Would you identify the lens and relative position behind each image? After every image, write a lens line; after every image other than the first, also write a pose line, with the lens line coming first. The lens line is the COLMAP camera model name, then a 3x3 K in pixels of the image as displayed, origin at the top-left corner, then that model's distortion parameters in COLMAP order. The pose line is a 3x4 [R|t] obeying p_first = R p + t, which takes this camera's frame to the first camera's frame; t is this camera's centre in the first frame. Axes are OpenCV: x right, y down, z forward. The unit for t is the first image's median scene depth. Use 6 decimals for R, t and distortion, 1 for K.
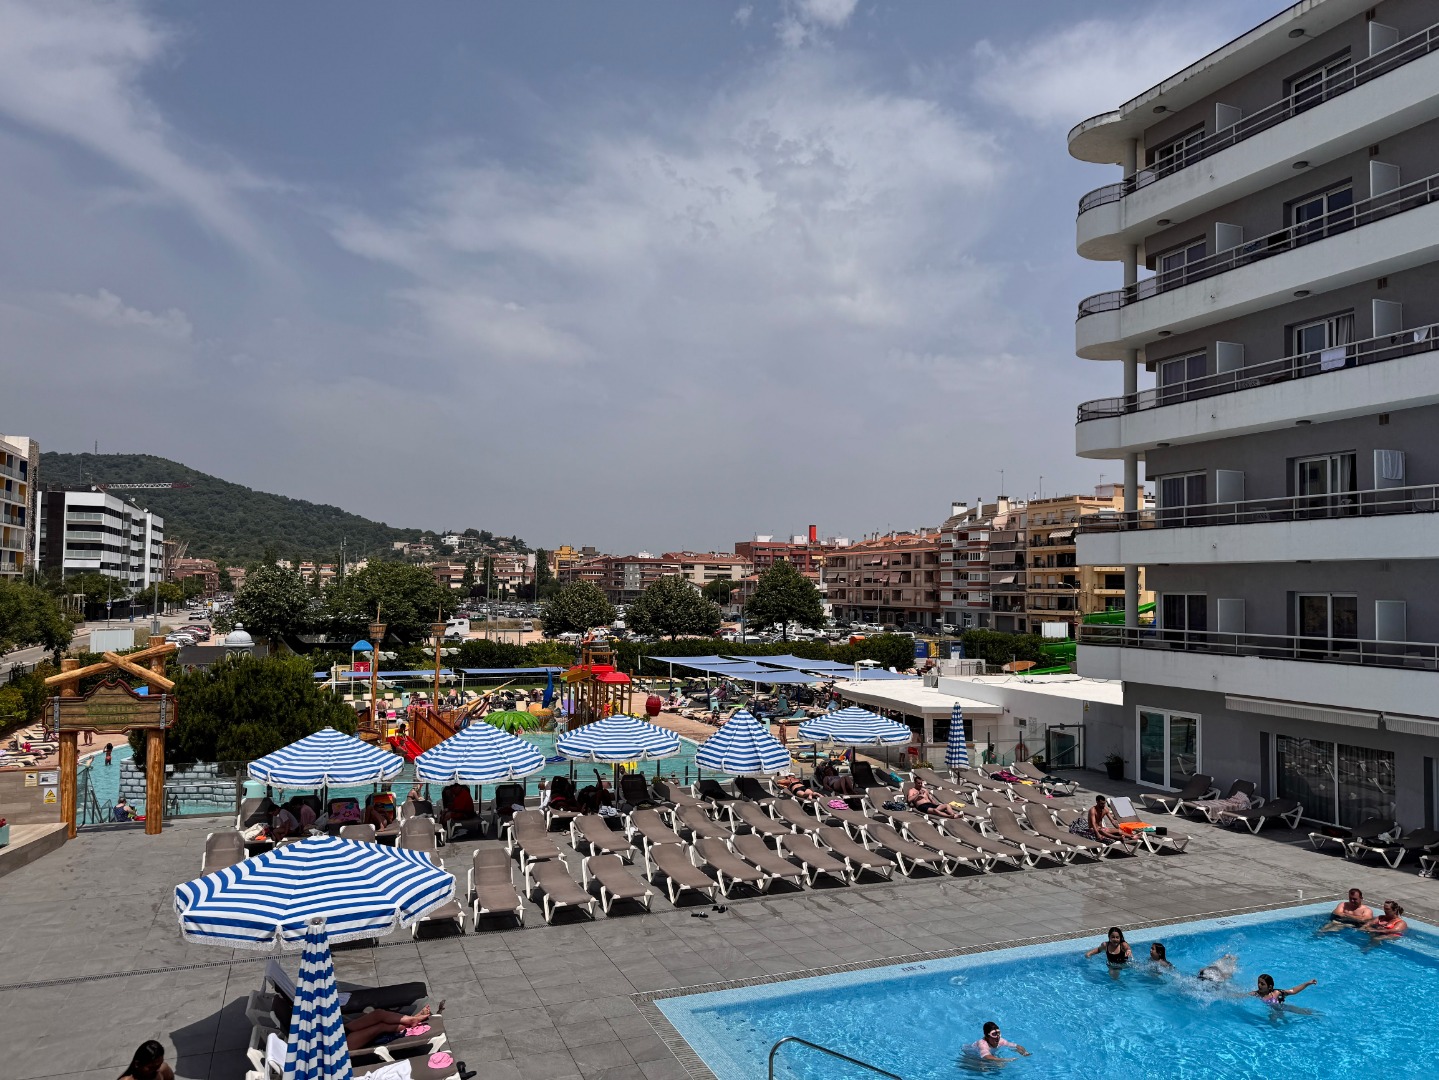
lens RADIAL K [[1017.6, 0, 720.2], [0, 1017.6, 536.9], [0, 0, 1]] dist [0.106268, -0.148730]
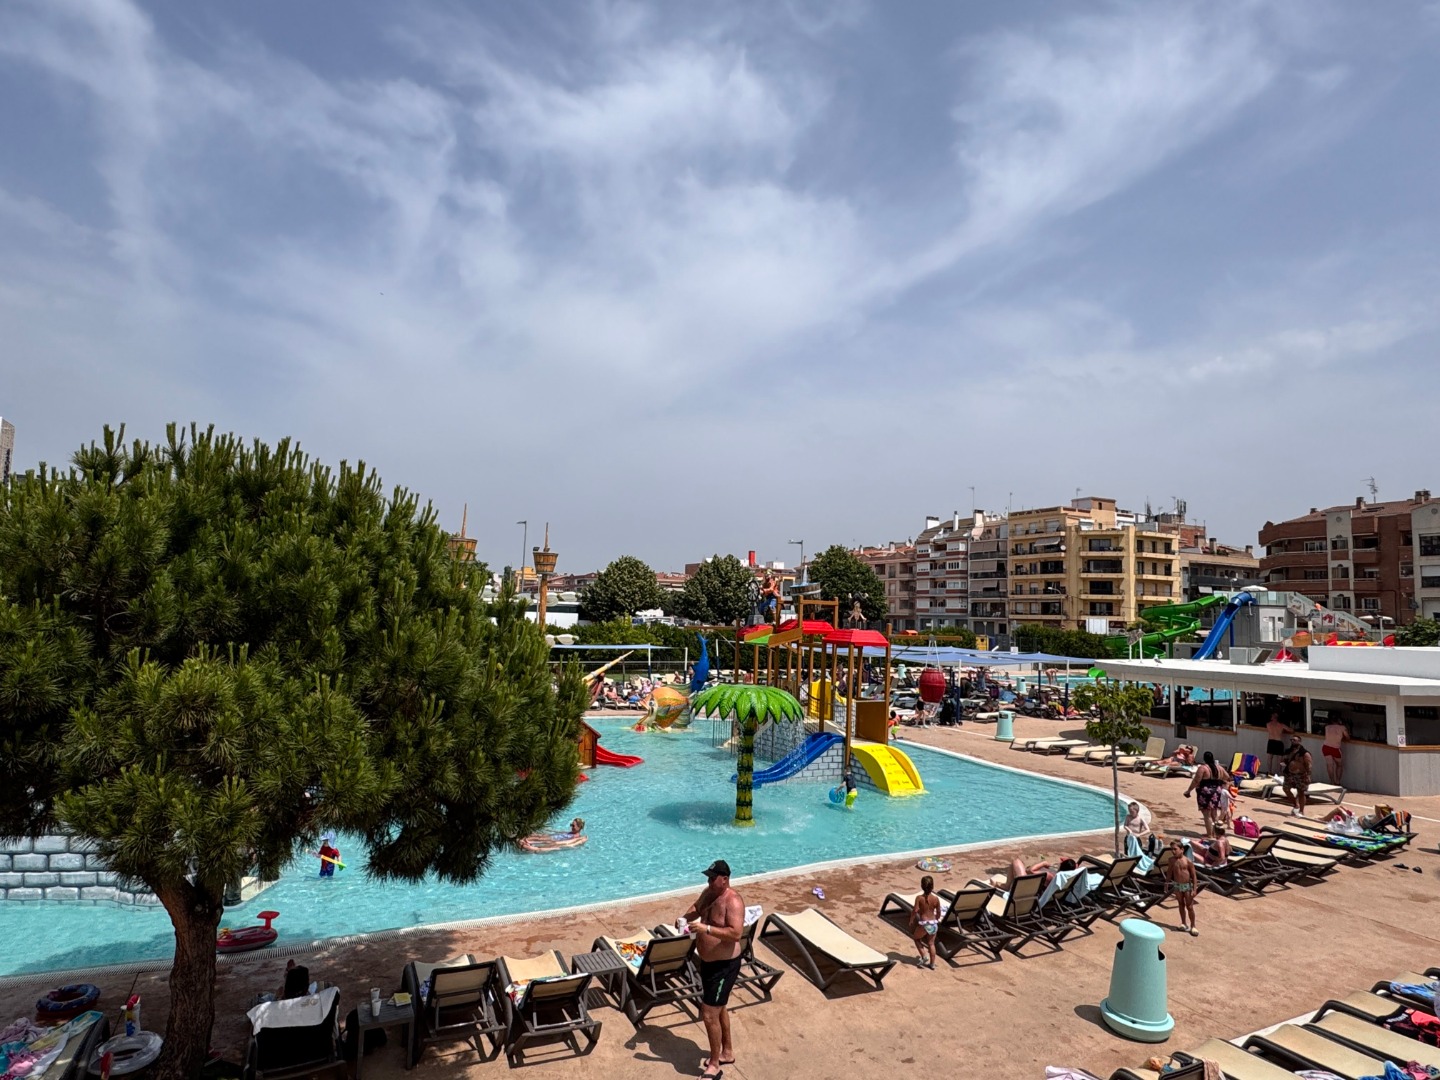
lens RADIAL K [[820.4, 0, 720.0], [0, 820.4, 540.0], [0, 0, 1]] dist [0.001071, 0.000398]
pose [[0.994320, 0.023534, 0.103802, -0.086132], [-0.018935, 0.998804, -0.045075, 0.037724], [-0.104739, 0.042854, 0.993576, 0.190353]]
